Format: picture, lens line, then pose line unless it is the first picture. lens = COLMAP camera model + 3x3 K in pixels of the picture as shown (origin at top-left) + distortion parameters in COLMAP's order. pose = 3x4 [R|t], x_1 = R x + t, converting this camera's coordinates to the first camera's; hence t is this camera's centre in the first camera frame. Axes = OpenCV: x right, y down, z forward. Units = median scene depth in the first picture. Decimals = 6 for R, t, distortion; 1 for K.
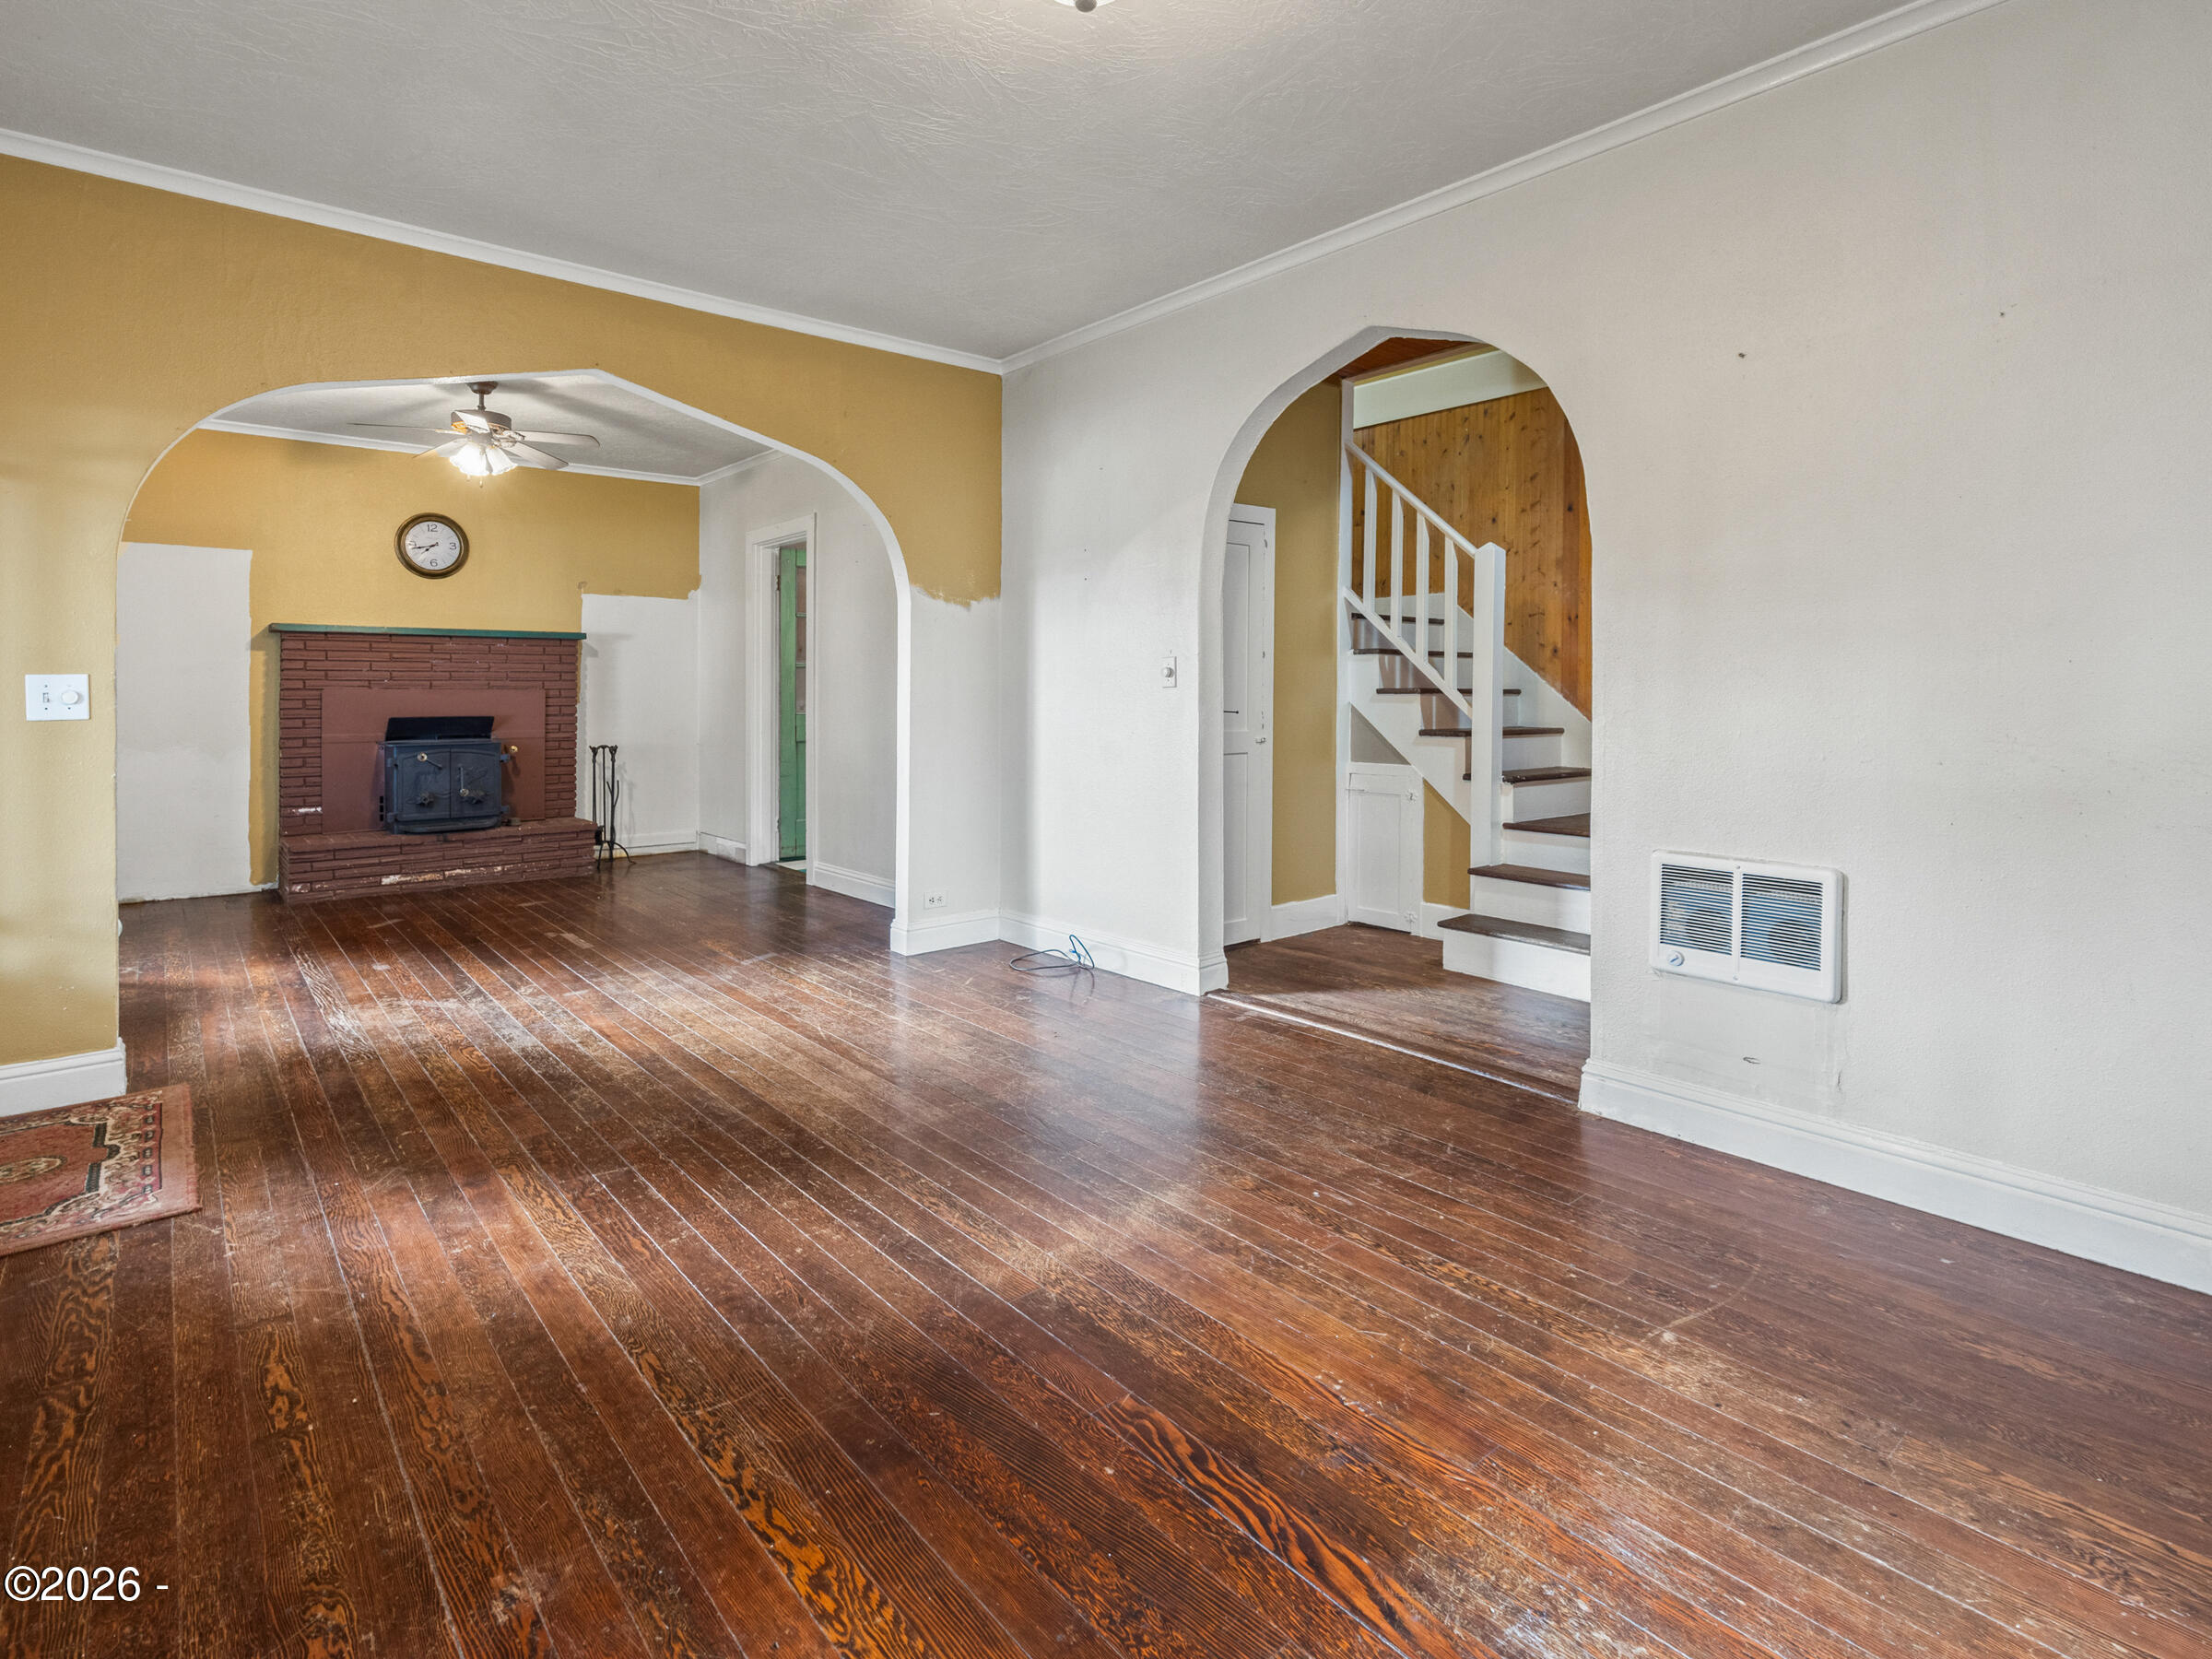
lens RADIAL K [[1094.7, 0, 1102.9], [0, 1094.7, 844.5], [0, 0, 1]] dist [0.006652, 0.000631]
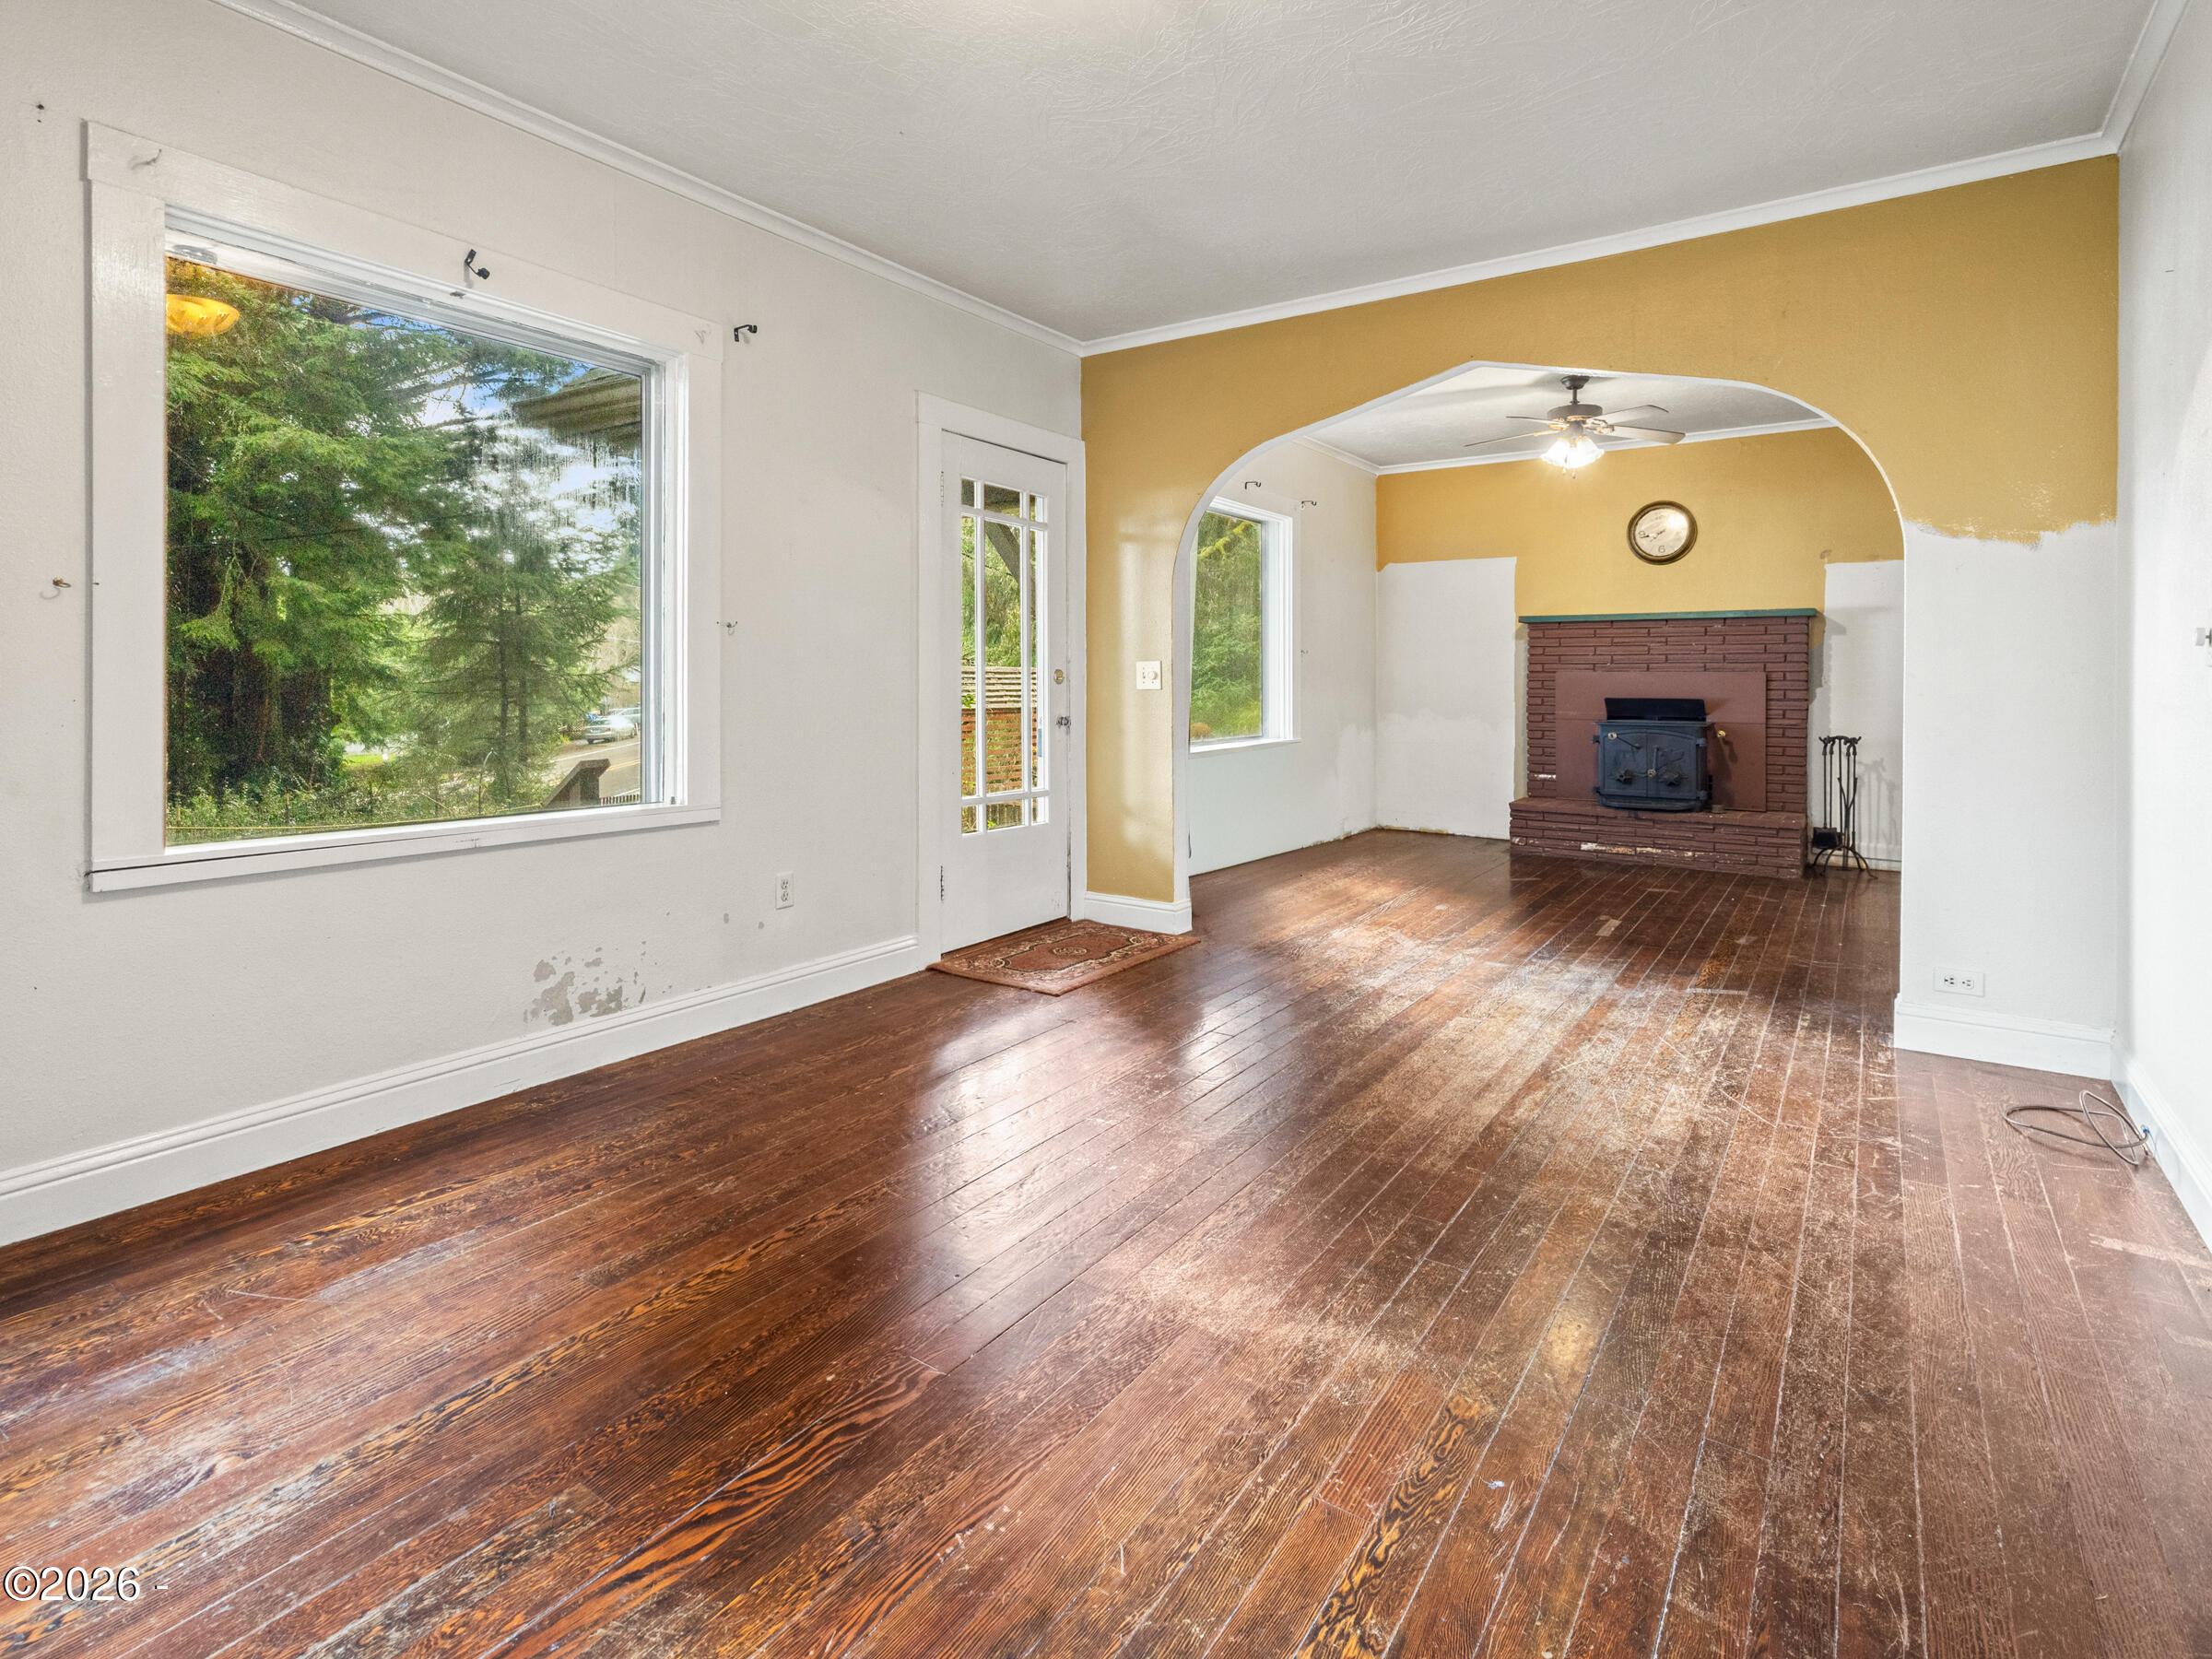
lens RADIAL K [[1111.8, 0, 1106.0], [0, 1111.8, 829.5], [0, 0, 1]] dist [0.002815, -0.000401]
pose [[0.261761, 0.136589, -0.955419, 0.739567], [-0.137705, 0.985092, 0.103103, -0.085551], [0.955258, 0.104578, 0.276667, 0.621449]]
